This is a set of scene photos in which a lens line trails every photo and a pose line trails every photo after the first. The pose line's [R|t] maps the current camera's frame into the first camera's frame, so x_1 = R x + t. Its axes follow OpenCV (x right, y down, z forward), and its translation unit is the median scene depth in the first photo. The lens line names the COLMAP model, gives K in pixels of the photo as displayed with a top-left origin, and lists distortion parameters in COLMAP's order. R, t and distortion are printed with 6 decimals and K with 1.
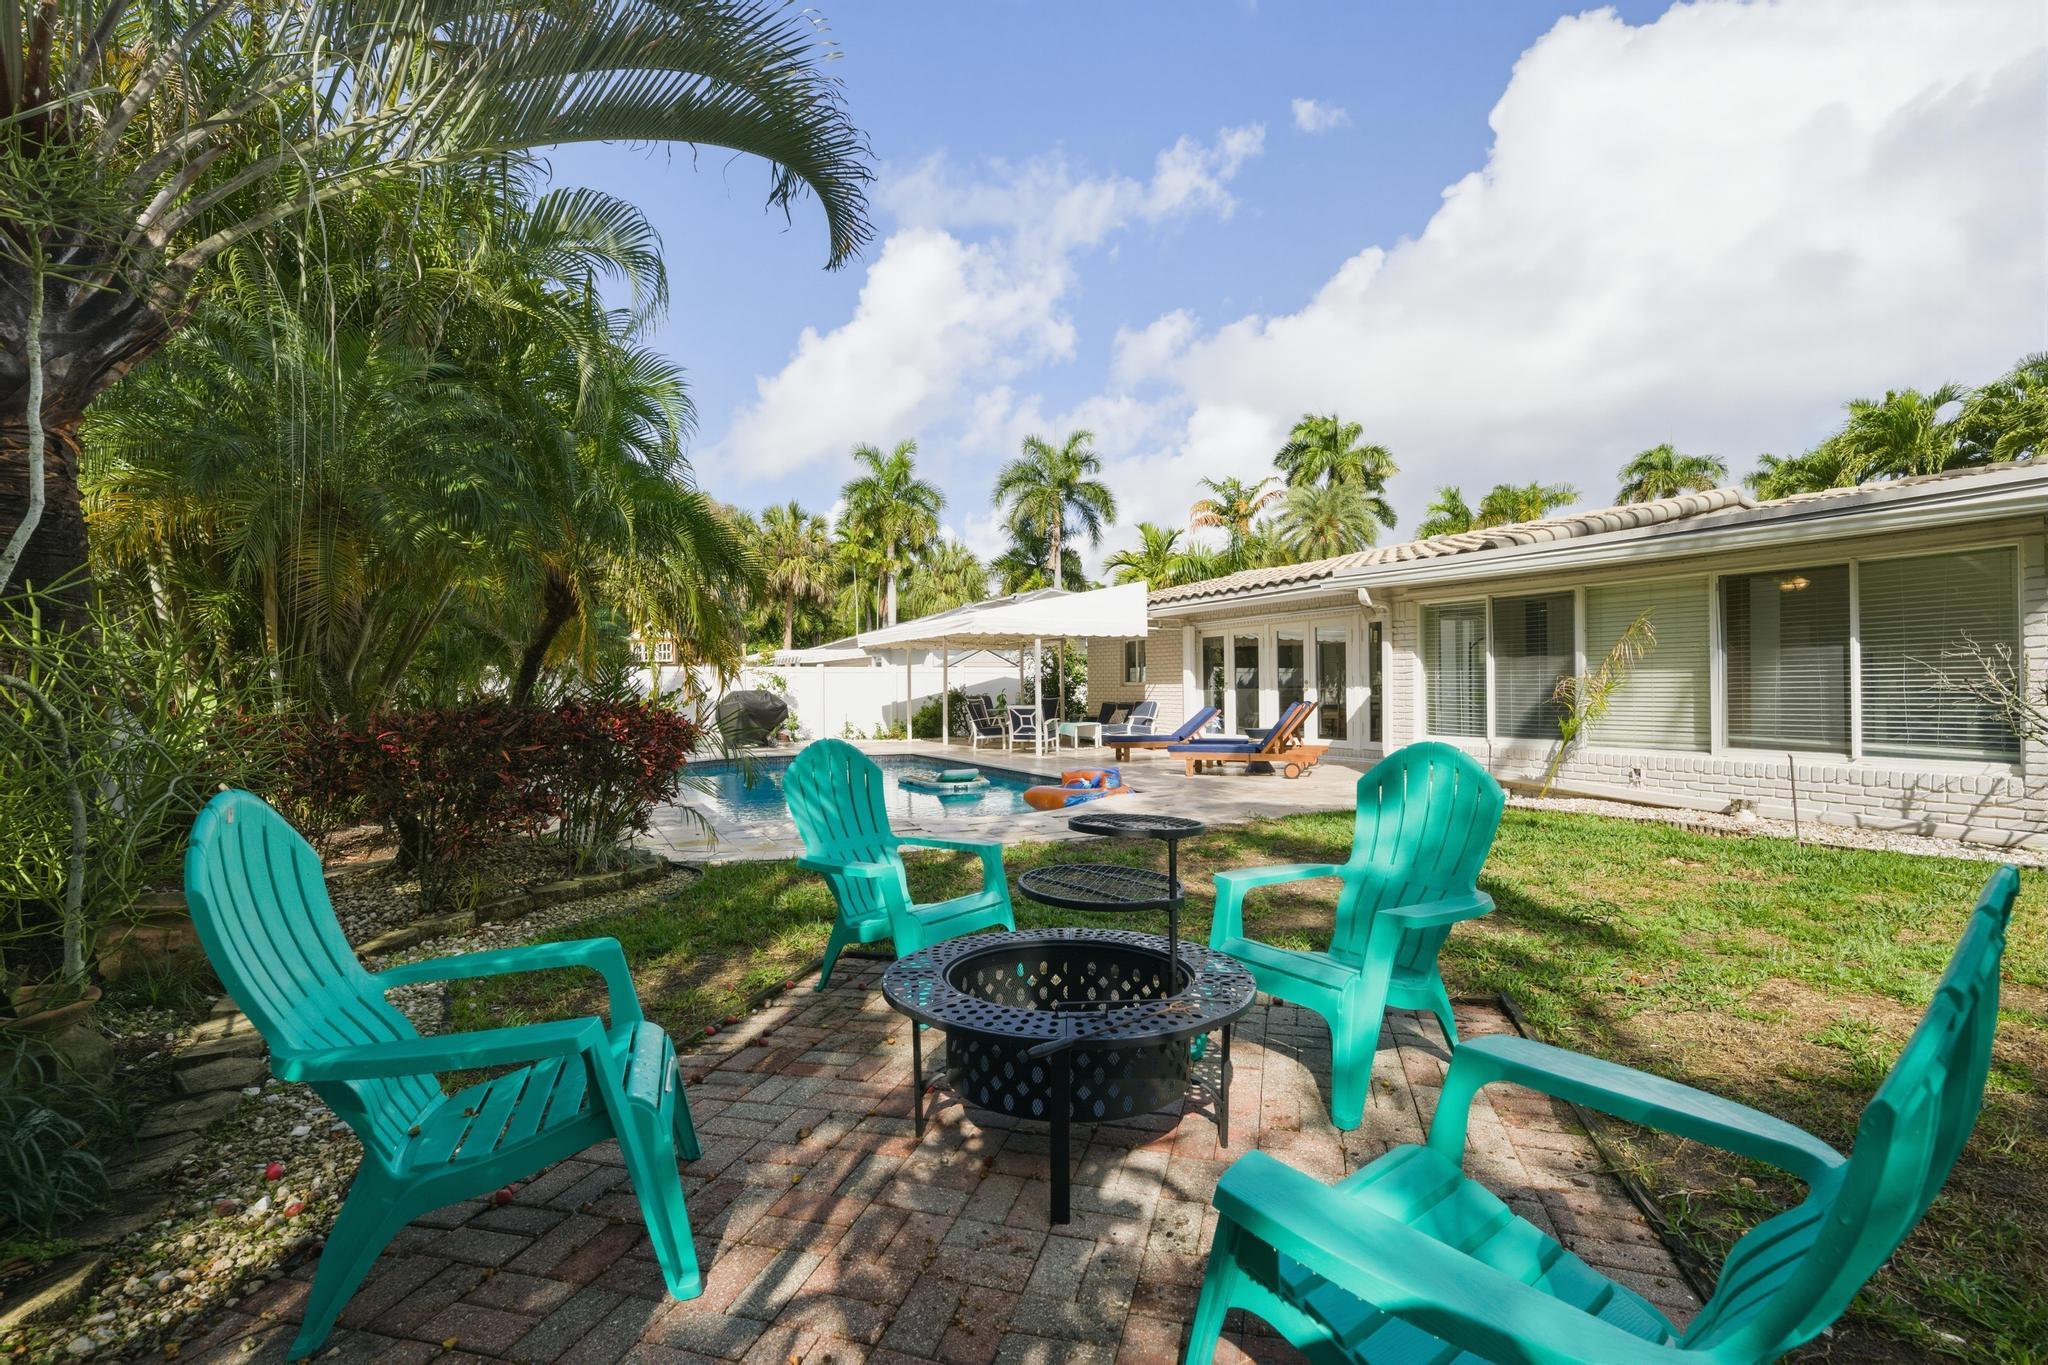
lens RADIAL K [[963.3, 0, 1033.6], [0, 963.3, 694.3], [0, 0, 1]] dist [-0.001560, 0.000427]
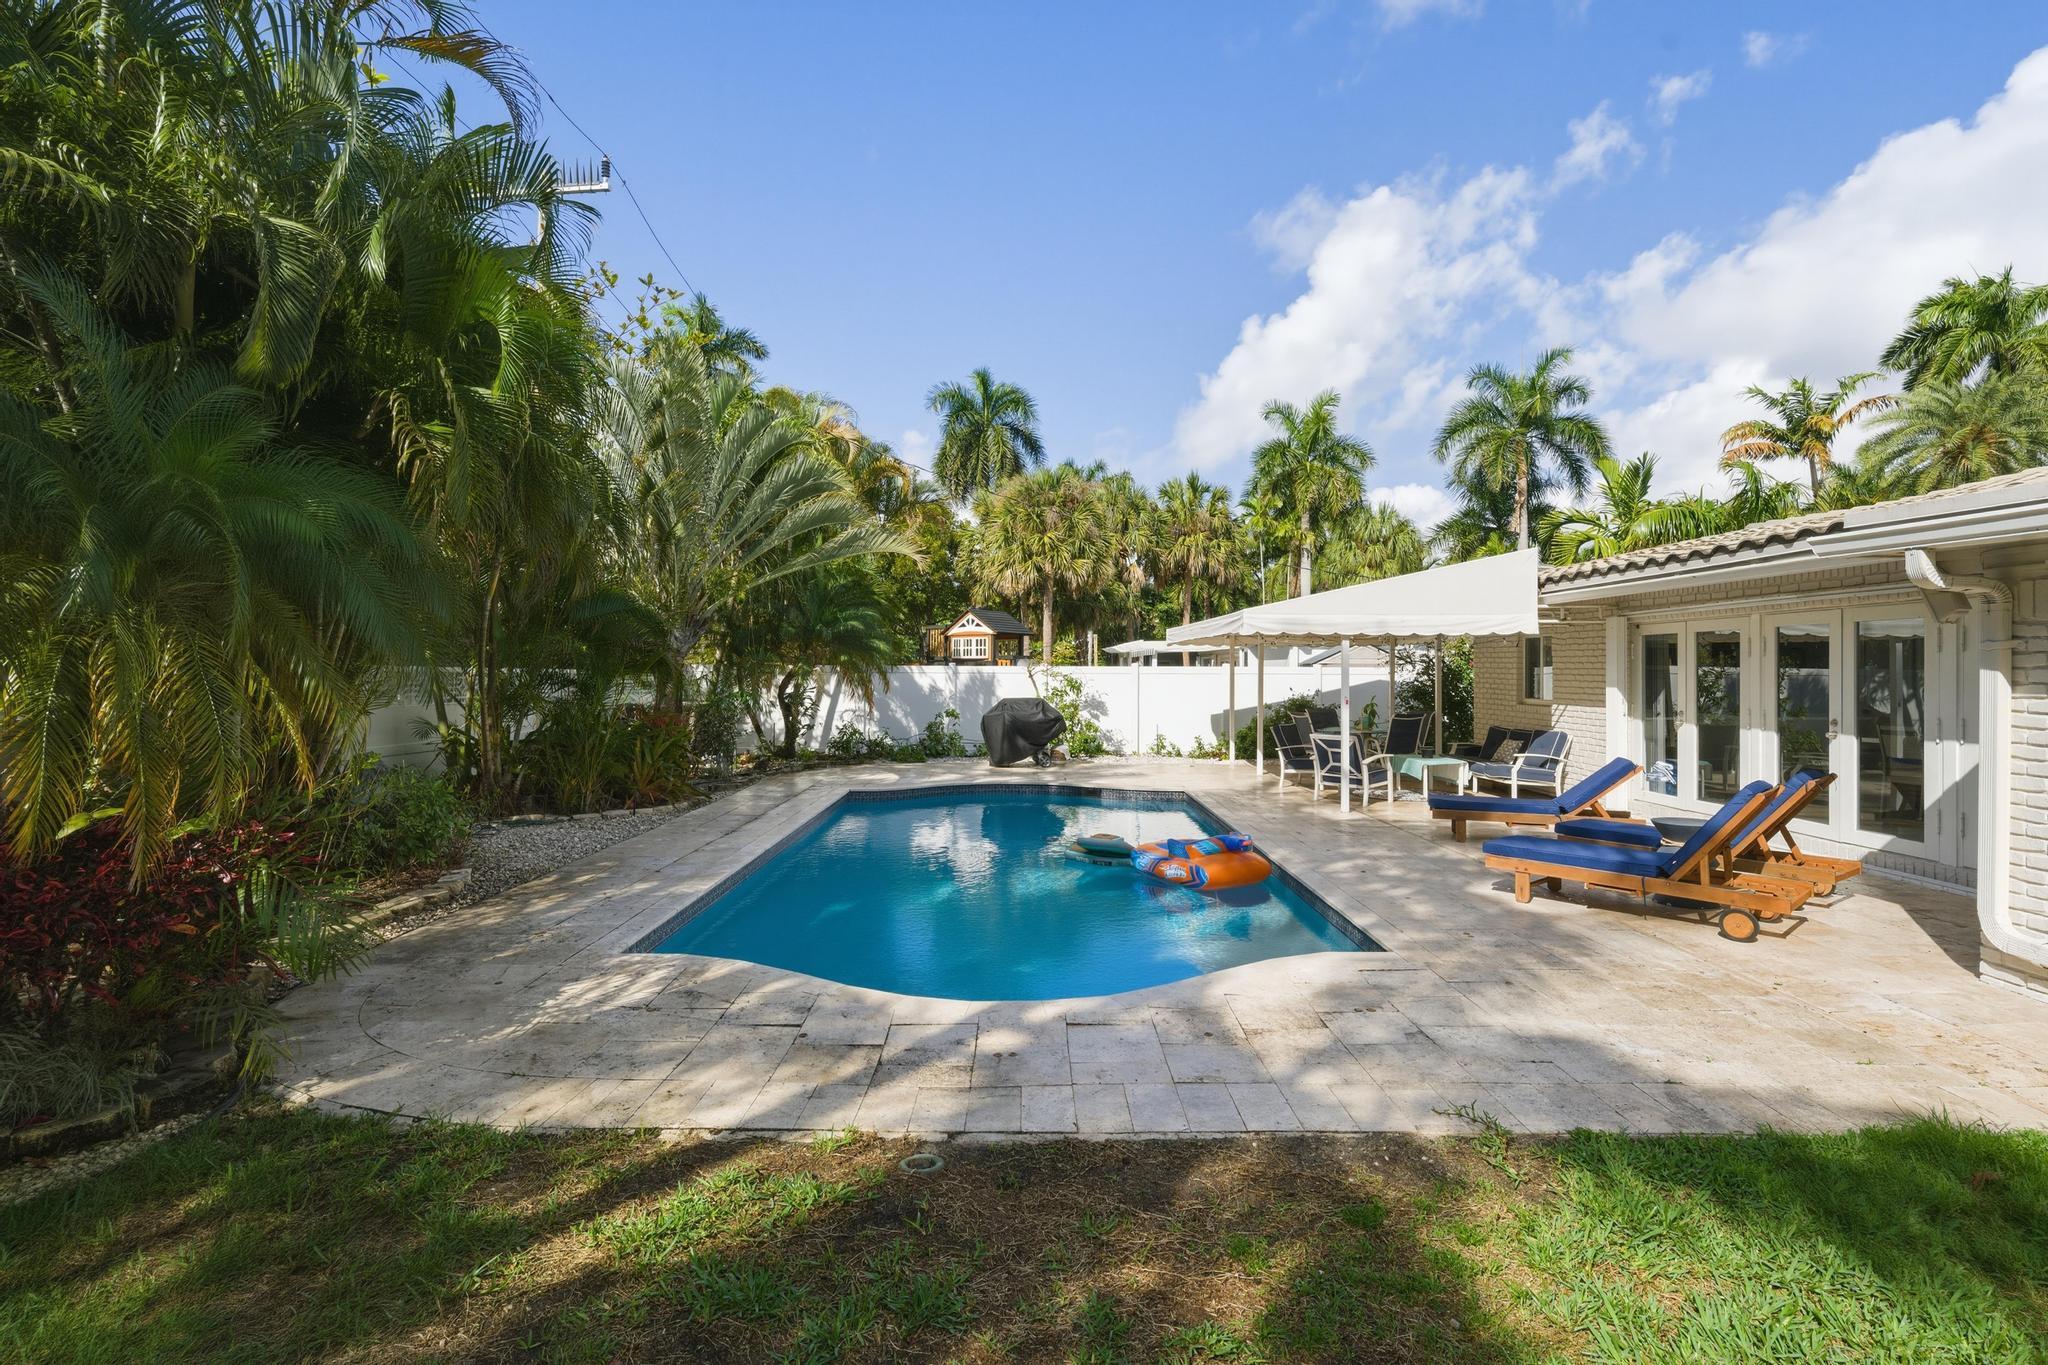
lens RADIAL K [[982.6, 0, 1024.0], [0, 982.6, 682.5], [0, 0, 1]] dist [-0.002191, -0.000608]
pose [[0.882444, 0.016003, -0.470145, 0.131169], [-0.011103, 0.999851, 0.013195, -0.034735], [0.470286, -0.006424, 0.882491, 0.279048]]
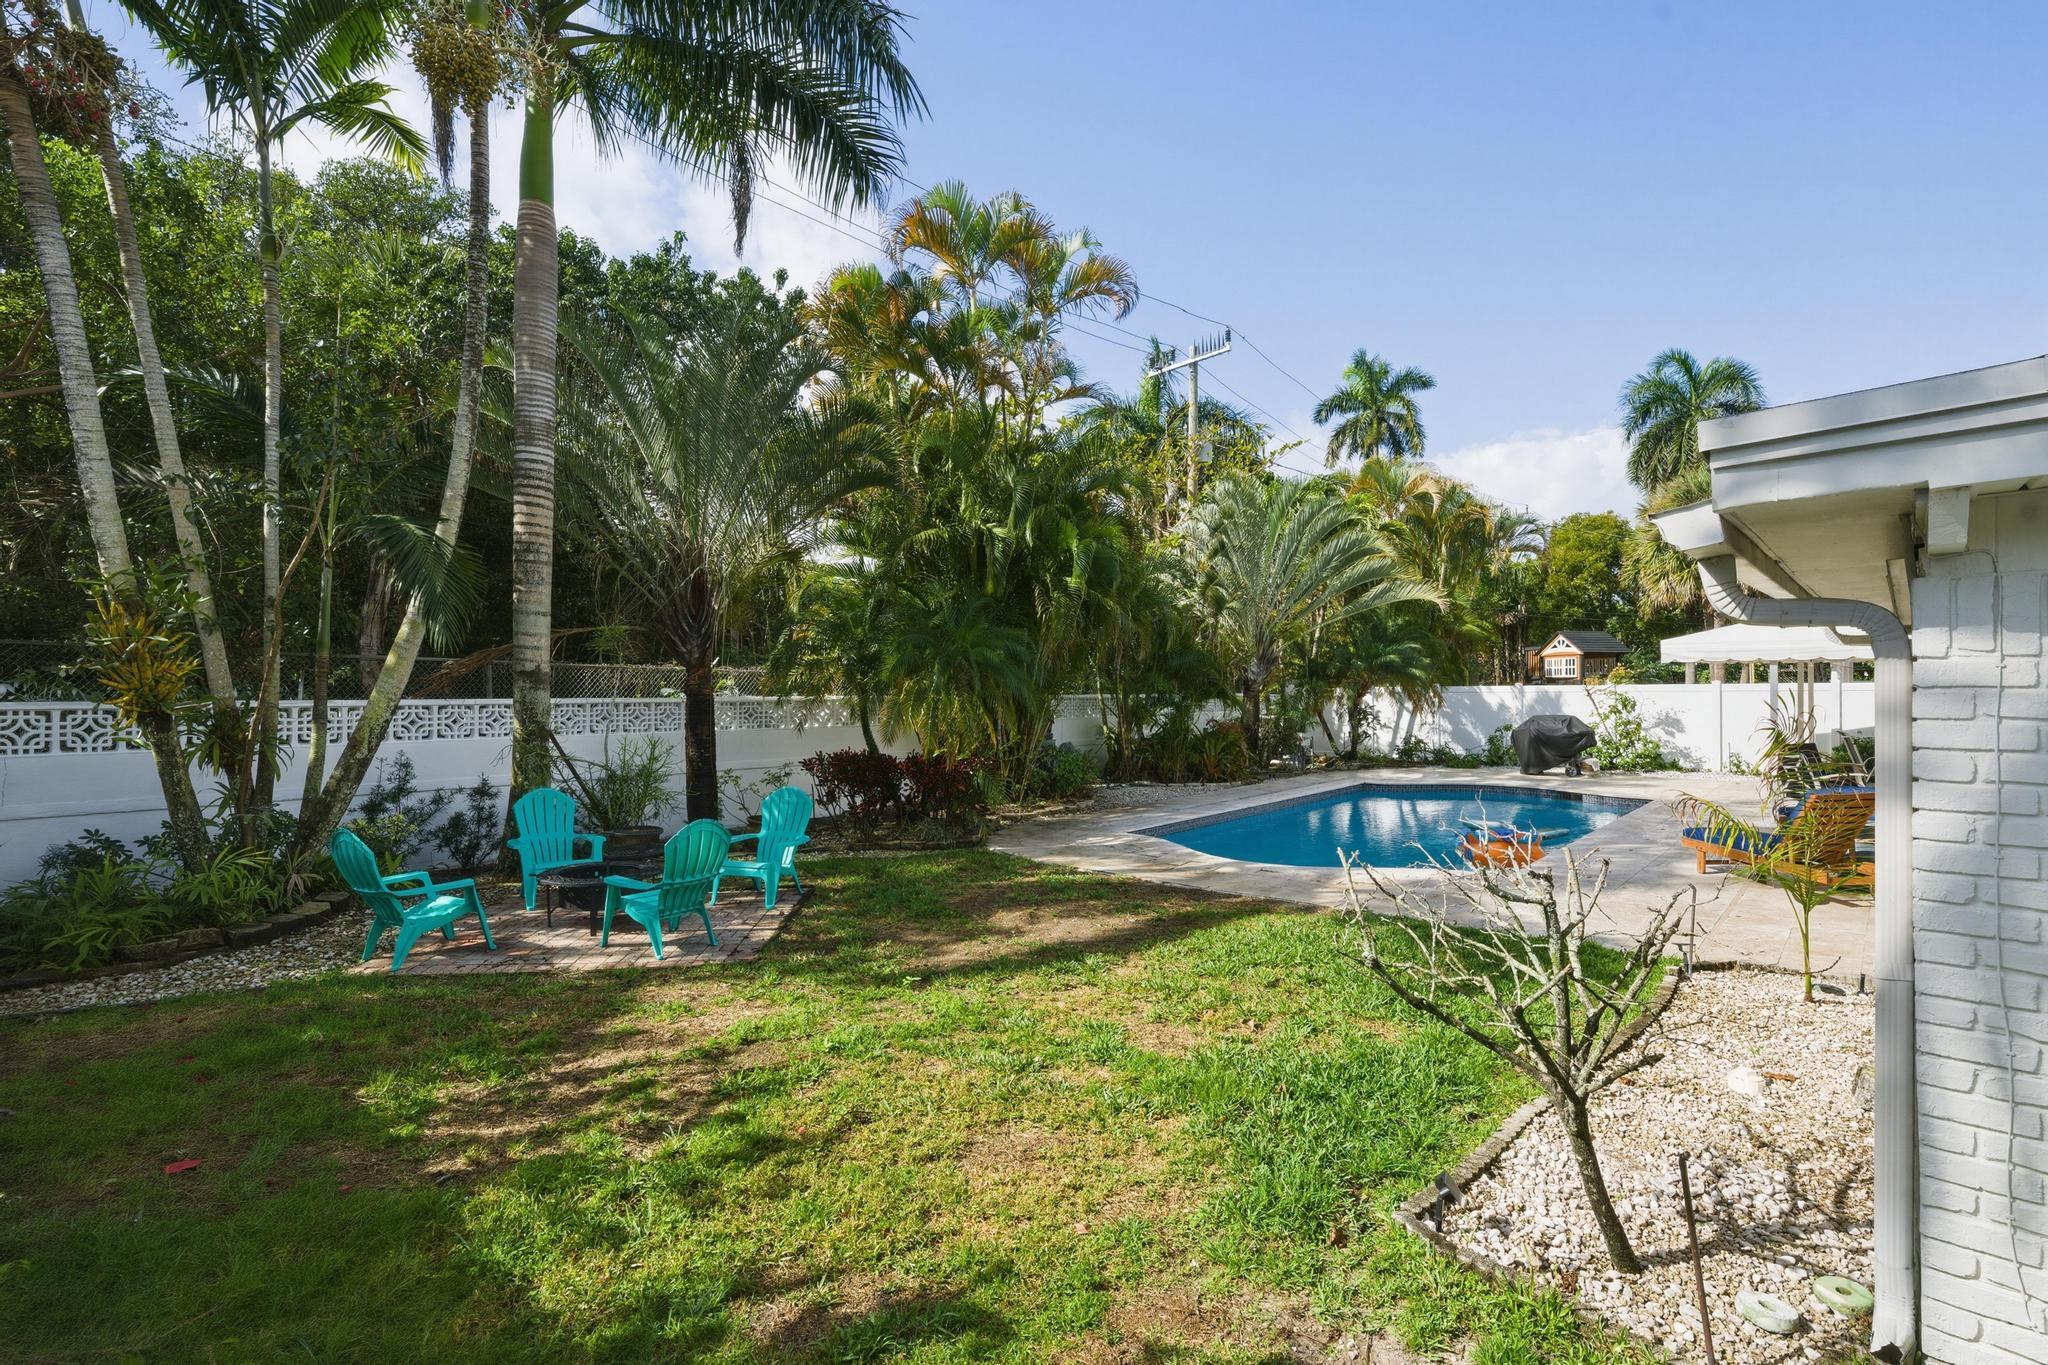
lens RADIAL K [[982.6, 0, 1024.0], [0, 982.6, 682.5], [0, 0, 1]] dist [-0.002191, -0.000608]
pose [[0.354814, 0.000387, -0.934937, 0.503307], [0.005452, 0.999982, 0.002483, -0.049550], [0.934921, -0.005978, 0.354805, 0.185455]]
